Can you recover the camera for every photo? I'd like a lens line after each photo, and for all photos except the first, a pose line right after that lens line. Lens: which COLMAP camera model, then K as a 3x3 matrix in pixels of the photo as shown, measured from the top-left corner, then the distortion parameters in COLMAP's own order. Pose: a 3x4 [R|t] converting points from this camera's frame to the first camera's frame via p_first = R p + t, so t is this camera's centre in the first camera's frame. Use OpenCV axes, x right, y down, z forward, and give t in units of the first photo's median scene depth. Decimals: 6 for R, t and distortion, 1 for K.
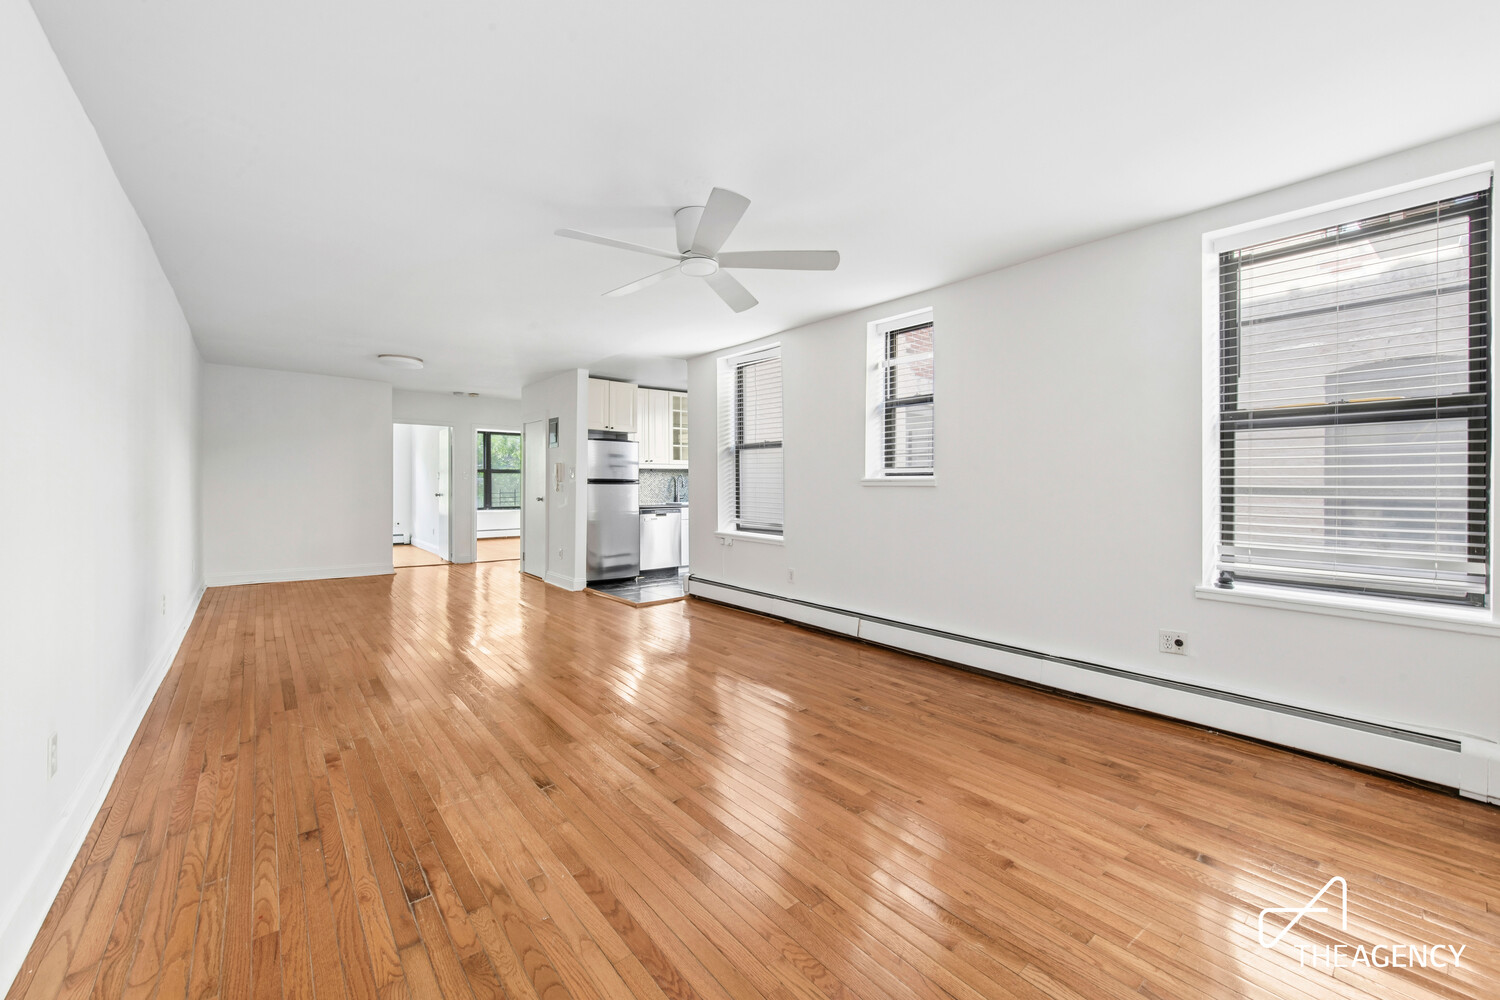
lens RADIAL K [[602.7, 0, 756.6], [0, 602.7, 487.8], [0, 0, 1]] dist [0.000607, 0.000005]
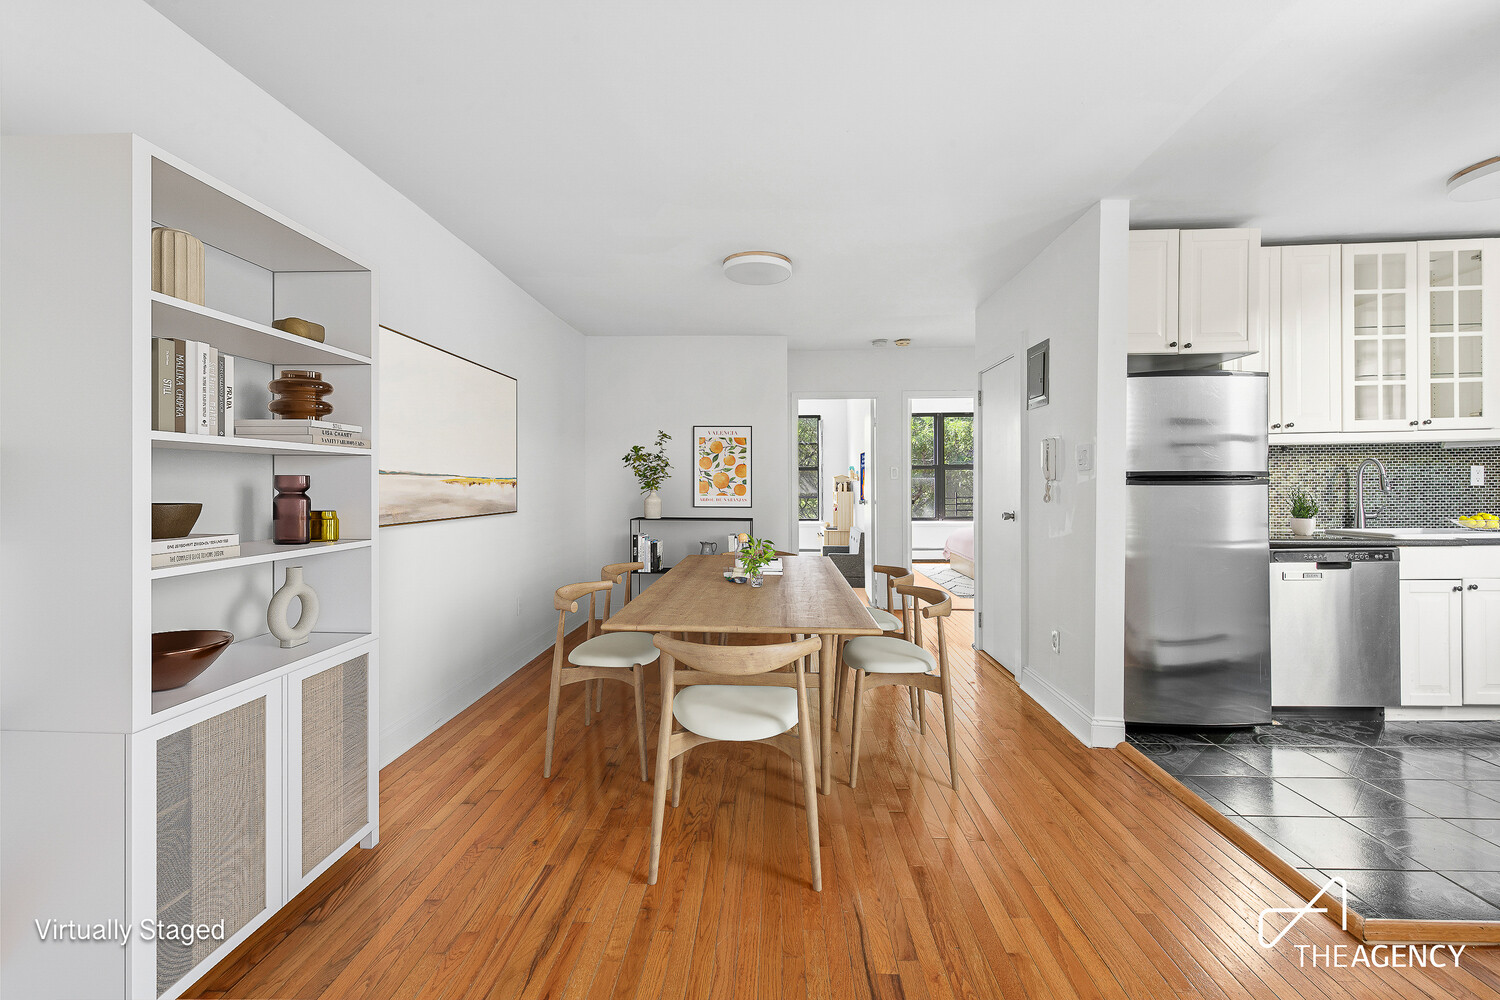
lens RADIAL K [[679.0, 0, 754.8], [0, 679.0, 489.7], [0, 0, 1]] dist [-0.000172, 0.000221]
pose [[0.758490, -0.001690, -0.651683, -0.153377], [0.002483, 0.999997, 0.000297, -0.003413], [0.651680, -0.001843, 0.758492, 0.437823]]
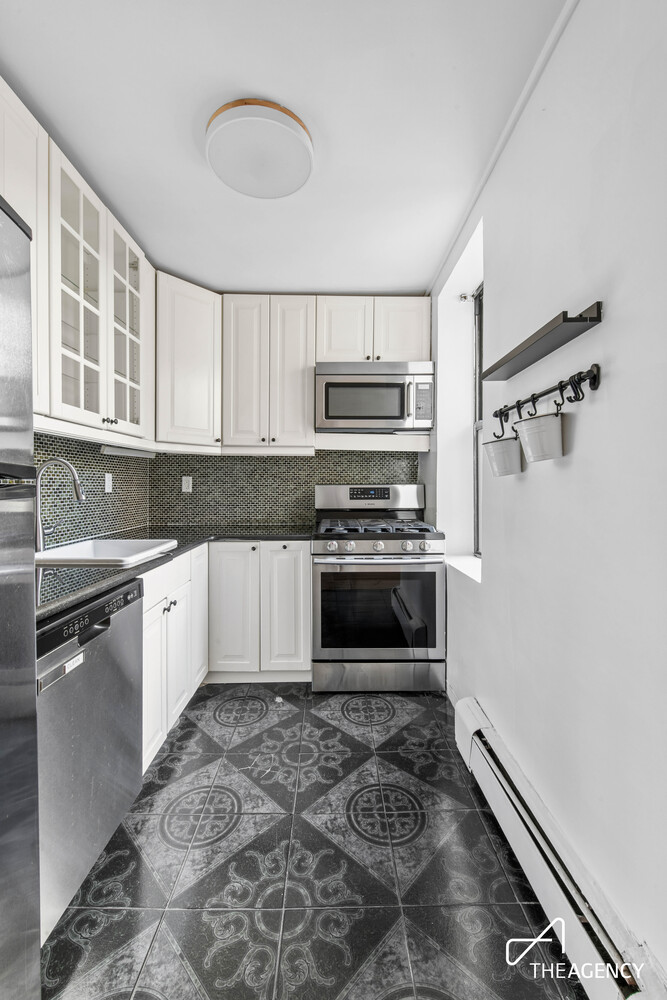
lens RADIAL K [[417.8, 0, 332.9], [0, 417.8, 494.3], [0, 0, 1]] dist [-0.001332, -0.000148]
pose [[0.625964, -0.009651, 0.779792, -0.220166], [-0.001535, 0.999906, 0.013608, -0.008080], [-0.779851, -0.009715, 0.625890, 0.825730]]
